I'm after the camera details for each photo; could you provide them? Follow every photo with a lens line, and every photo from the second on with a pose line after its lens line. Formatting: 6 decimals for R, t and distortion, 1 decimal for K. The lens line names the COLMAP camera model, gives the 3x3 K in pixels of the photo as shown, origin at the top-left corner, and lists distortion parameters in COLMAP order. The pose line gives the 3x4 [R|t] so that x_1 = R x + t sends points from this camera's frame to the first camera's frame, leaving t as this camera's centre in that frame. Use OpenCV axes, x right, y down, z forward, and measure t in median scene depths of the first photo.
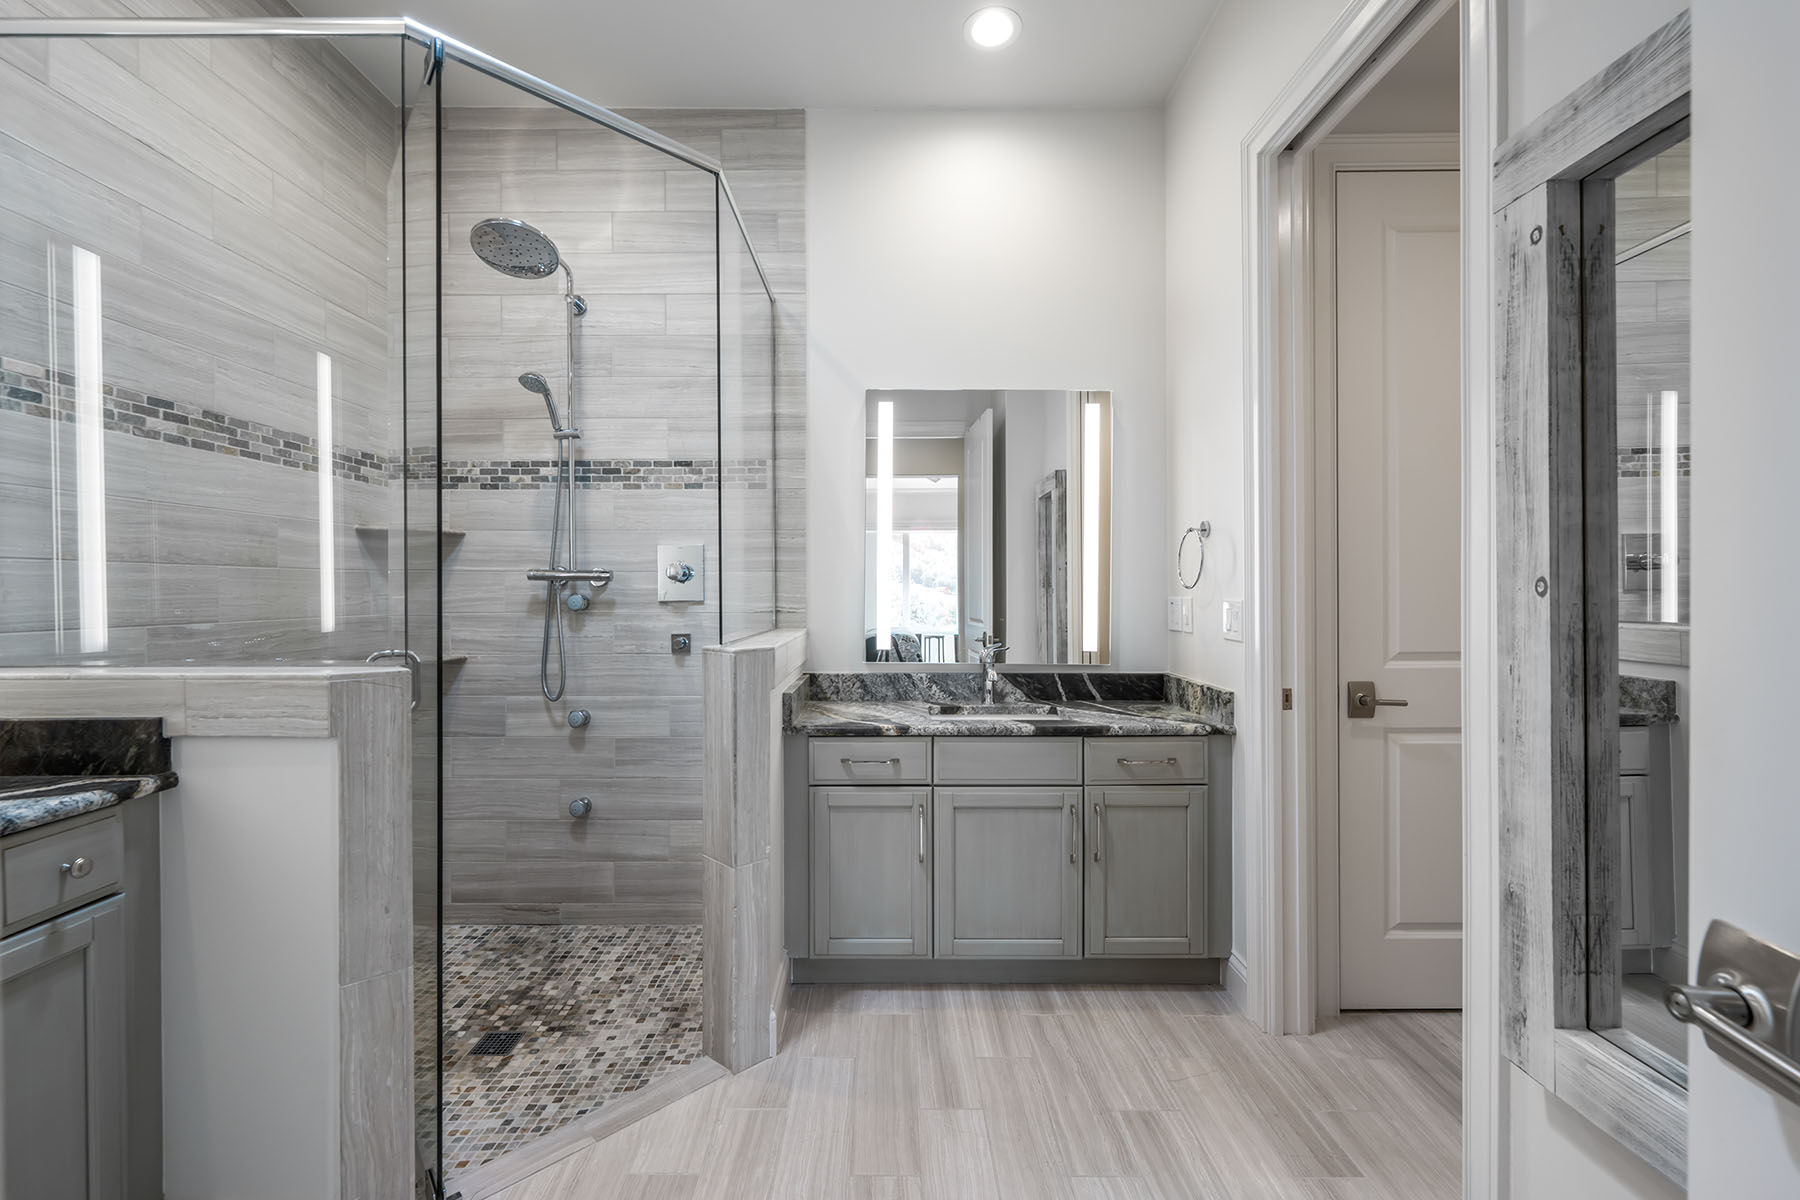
lens RADIAL K [[781.7, 0, 900.0], [0, 781.7, 600.0], [0, 0, 1]] dist [0.000016, -0.000001]
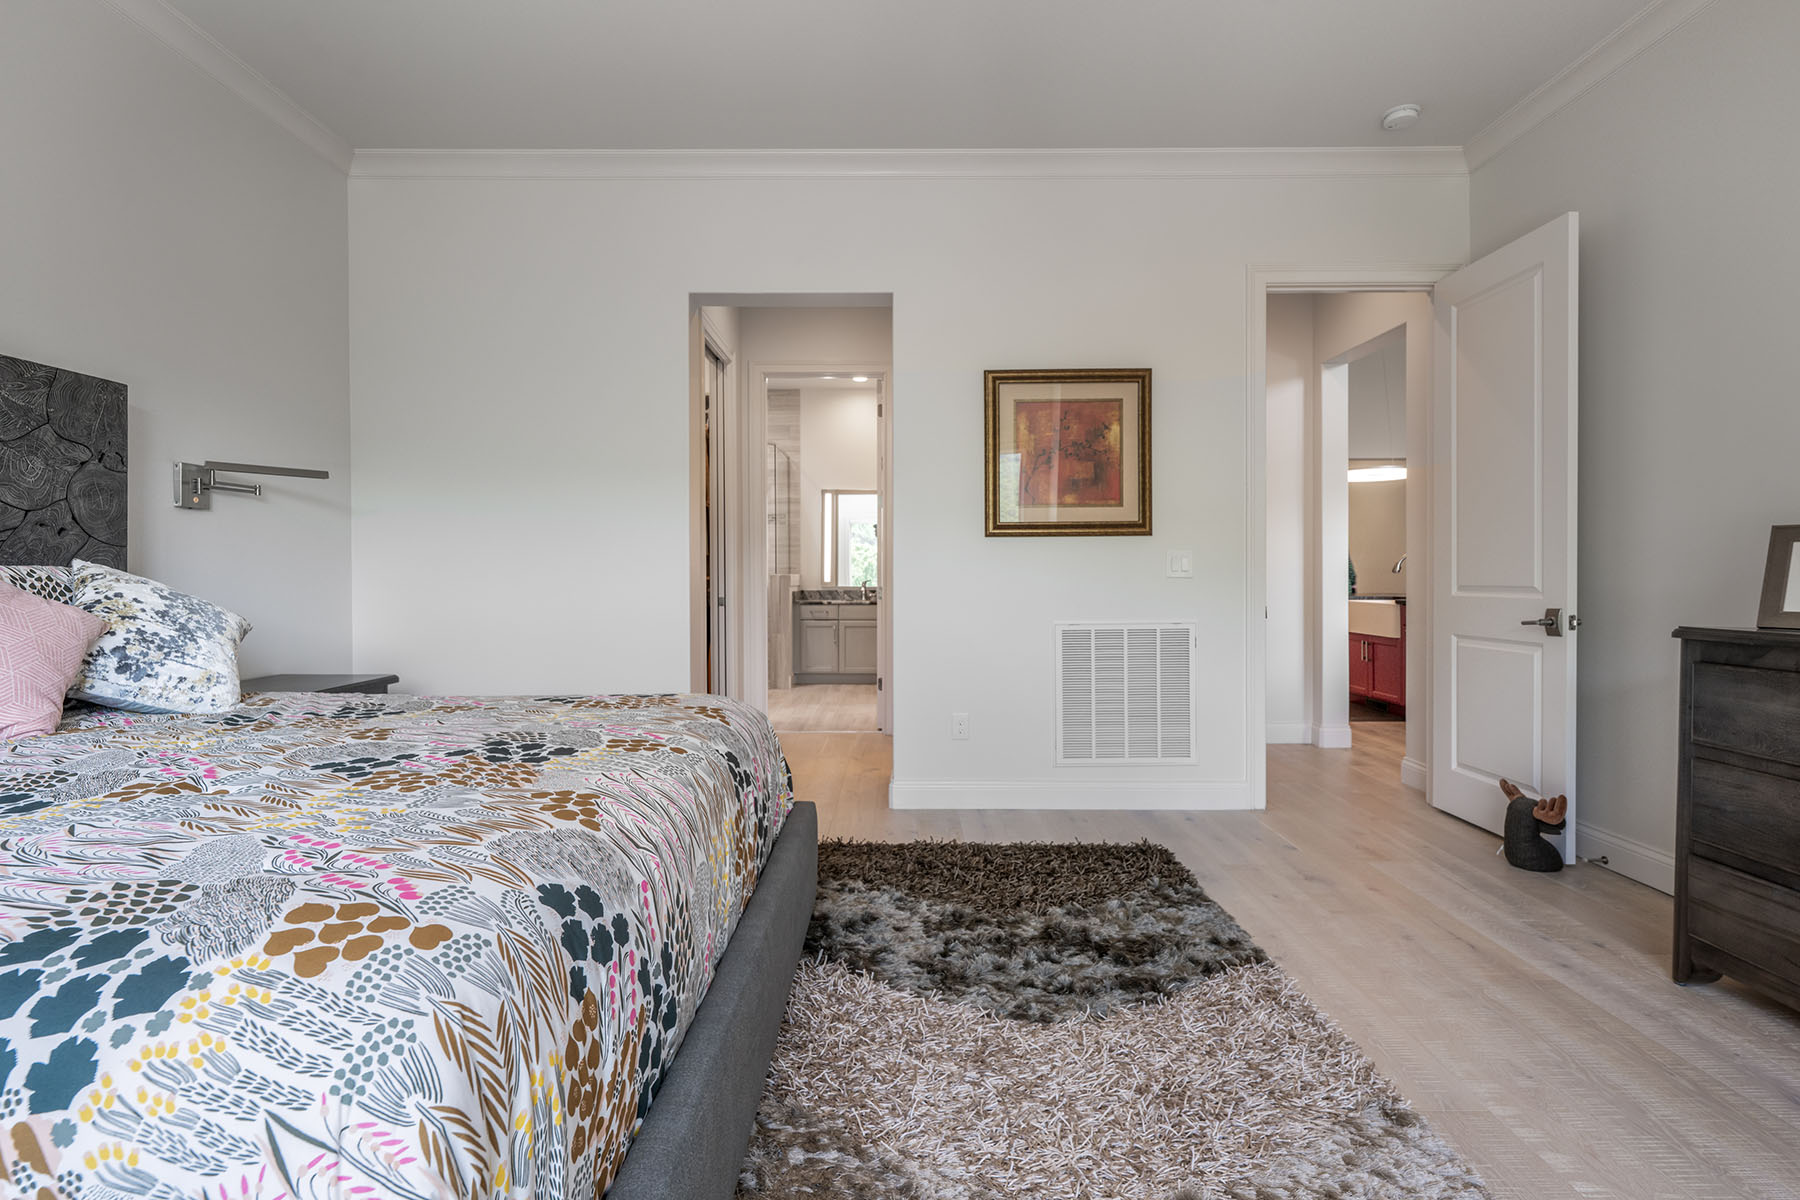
lens RADIAL K [[839.4, 0, 895.7], [0, 839.4, 587.7], [0, 0, 1]] dist [-0.024020, 0.000117]
pose [[0.999933, 0.001450, -0.011461, 0.258003], [-0.001404, 0.999991, 0.003983, 0.071524], [0.011467, -0.003967, 0.999926, -2.007117]]
